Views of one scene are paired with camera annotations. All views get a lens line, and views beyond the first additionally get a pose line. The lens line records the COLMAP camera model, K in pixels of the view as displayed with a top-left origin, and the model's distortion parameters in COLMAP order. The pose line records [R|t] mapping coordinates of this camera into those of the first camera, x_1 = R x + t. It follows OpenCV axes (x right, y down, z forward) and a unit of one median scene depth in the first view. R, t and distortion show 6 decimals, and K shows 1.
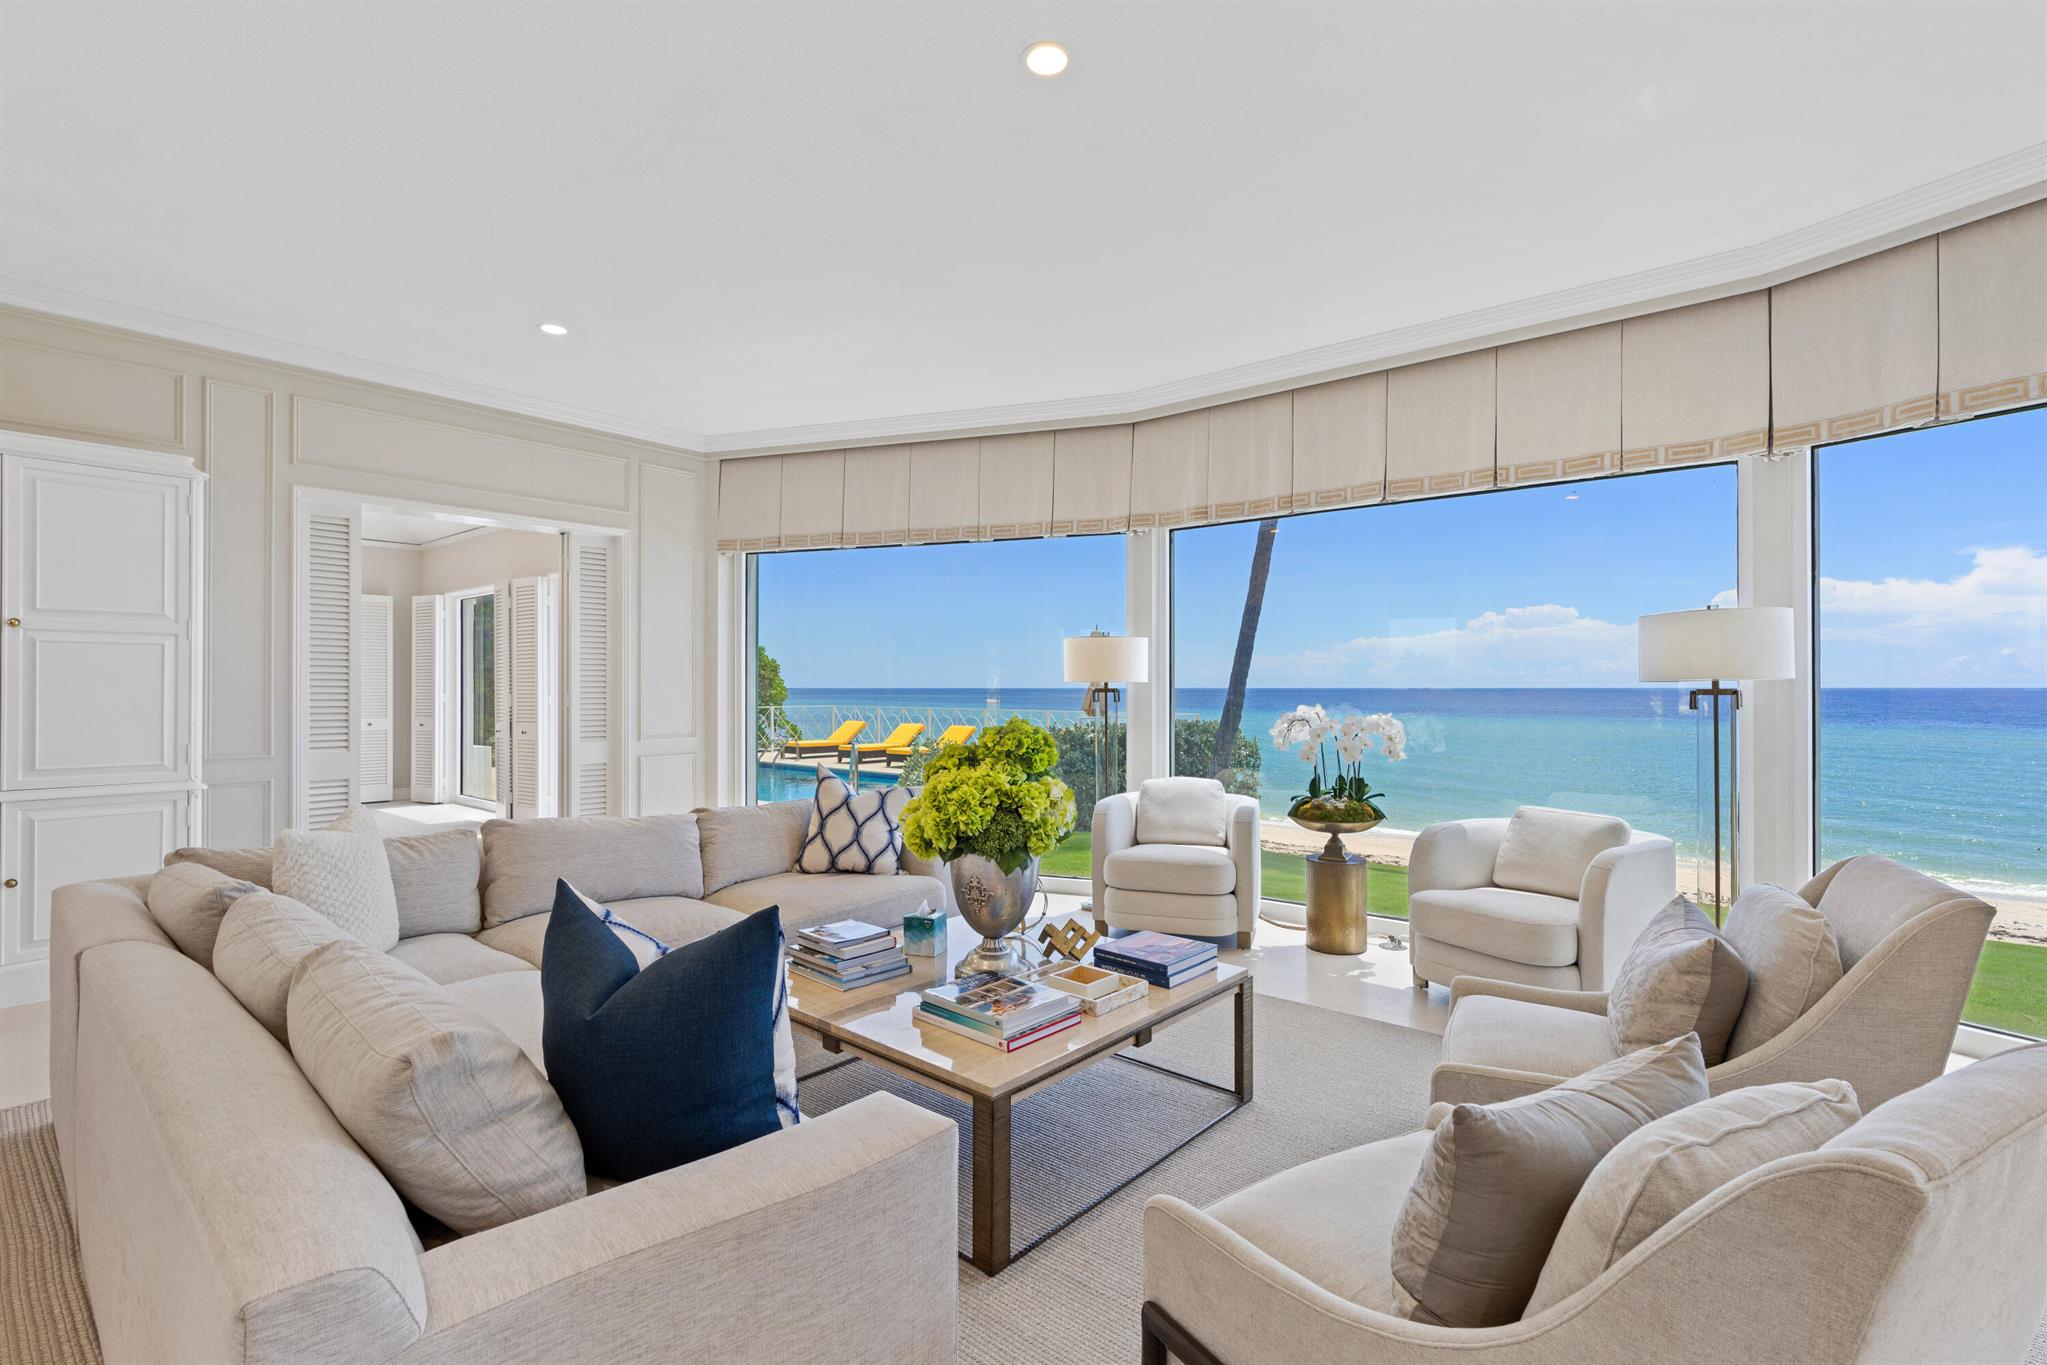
lens RADIAL K [[911.6, 0, 1022.8], [0, 911.6, 686.1], [0, 0, 1]] dist [-0.000410, 0.000462]
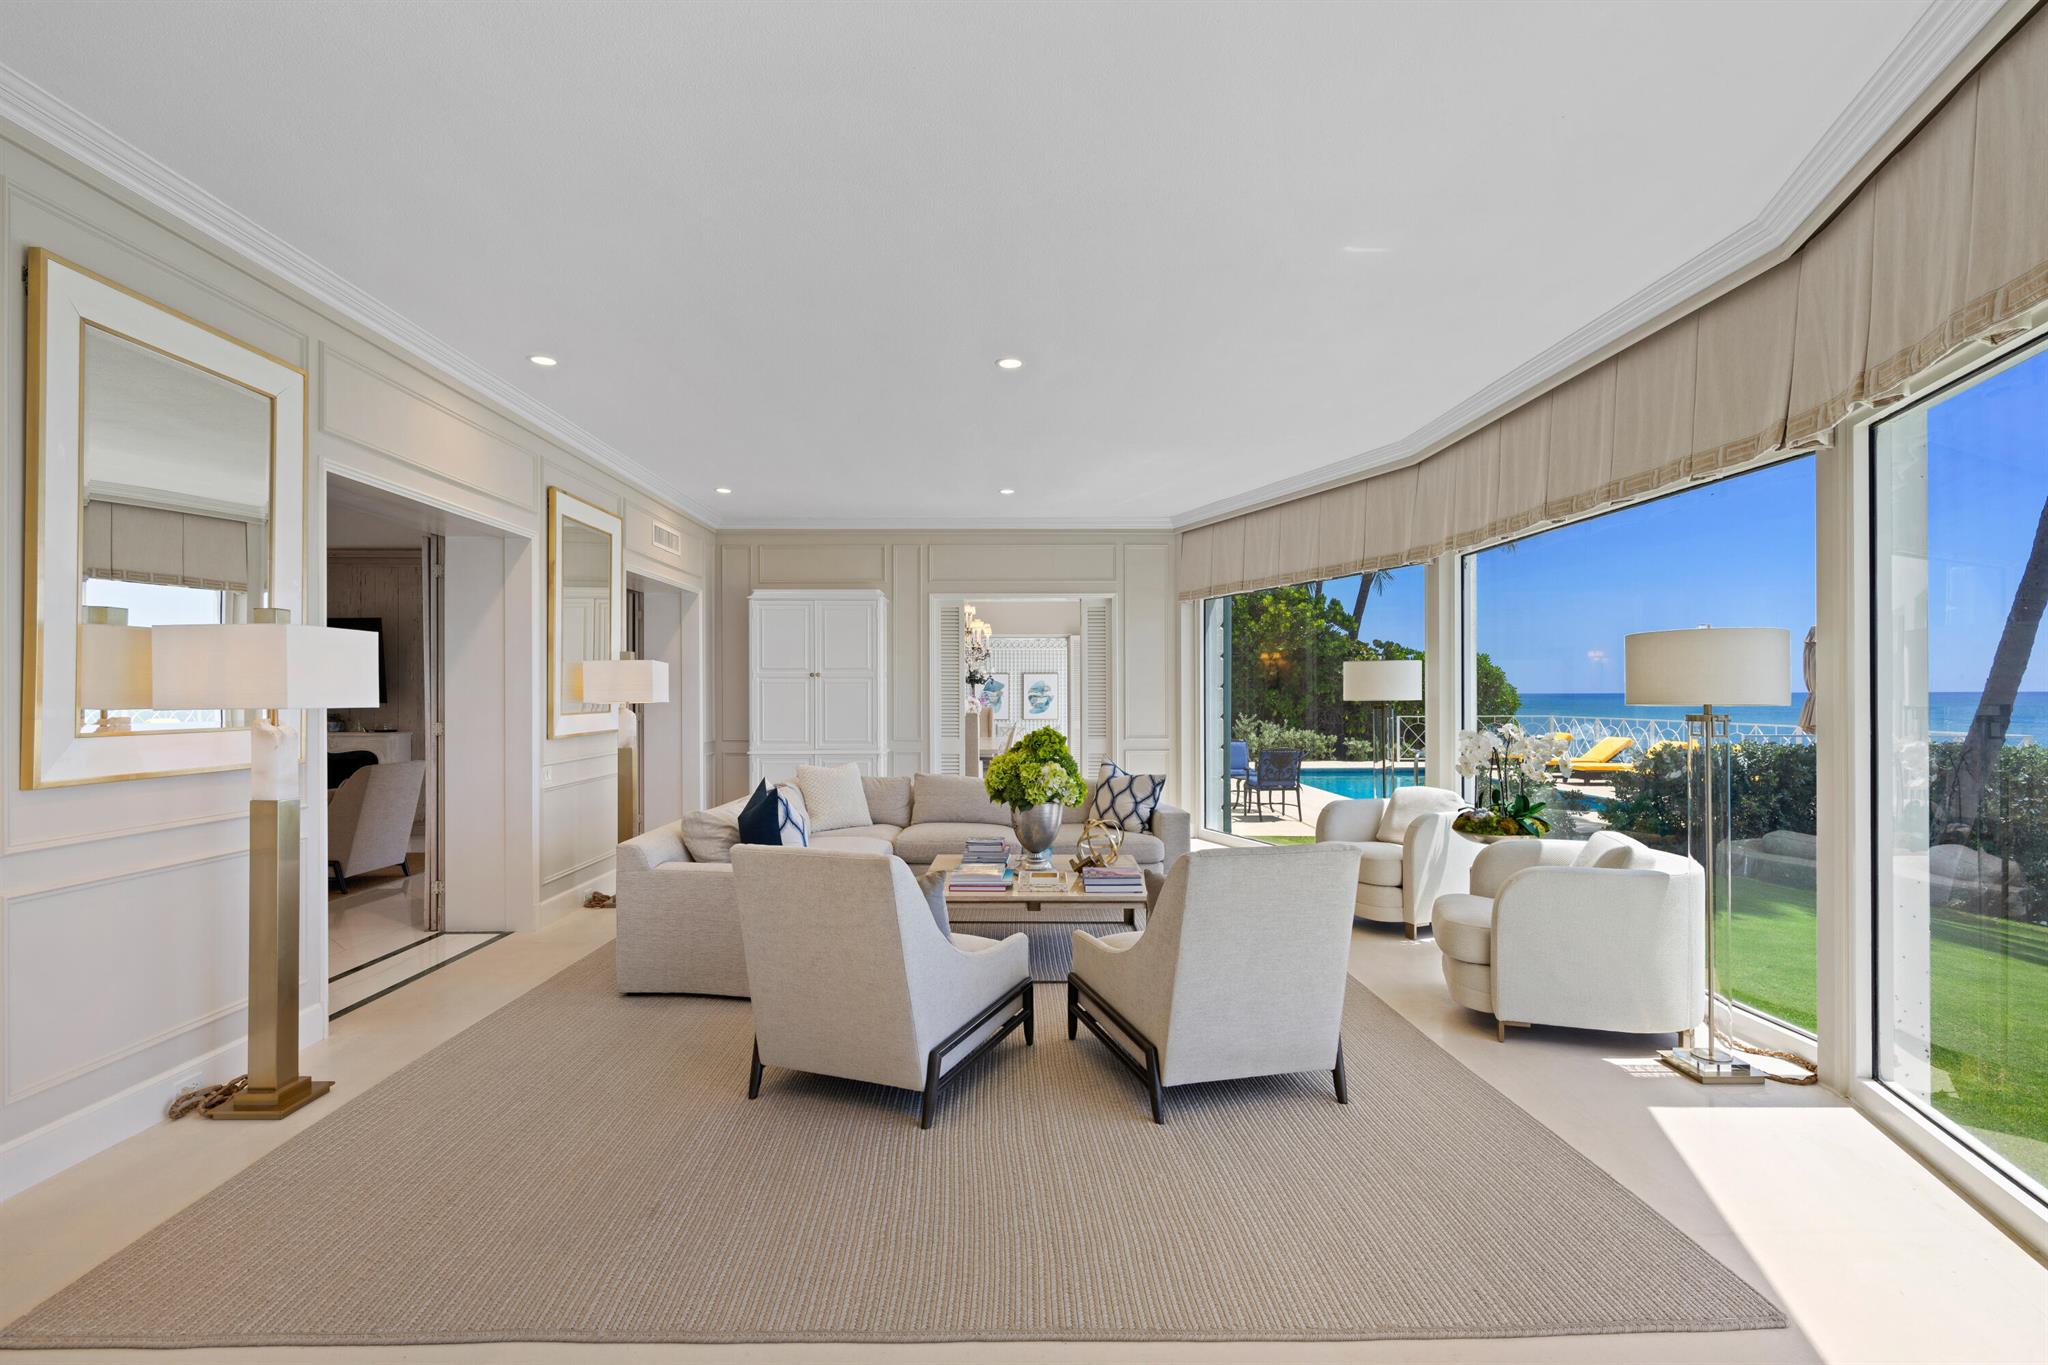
lens RADIAL K [[912.0, 0, 1016.4], [0, 912.0, 690.6], [0, 0, 1]] dist [-0.000410, 0.000462]
pose [[0.660637, -0.009050, -0.750651, 0.779395], [0.006938, 0.999958, -0.005950, -0.013733], [0.750674, -0.001278, 0.660672, -0.107584]]
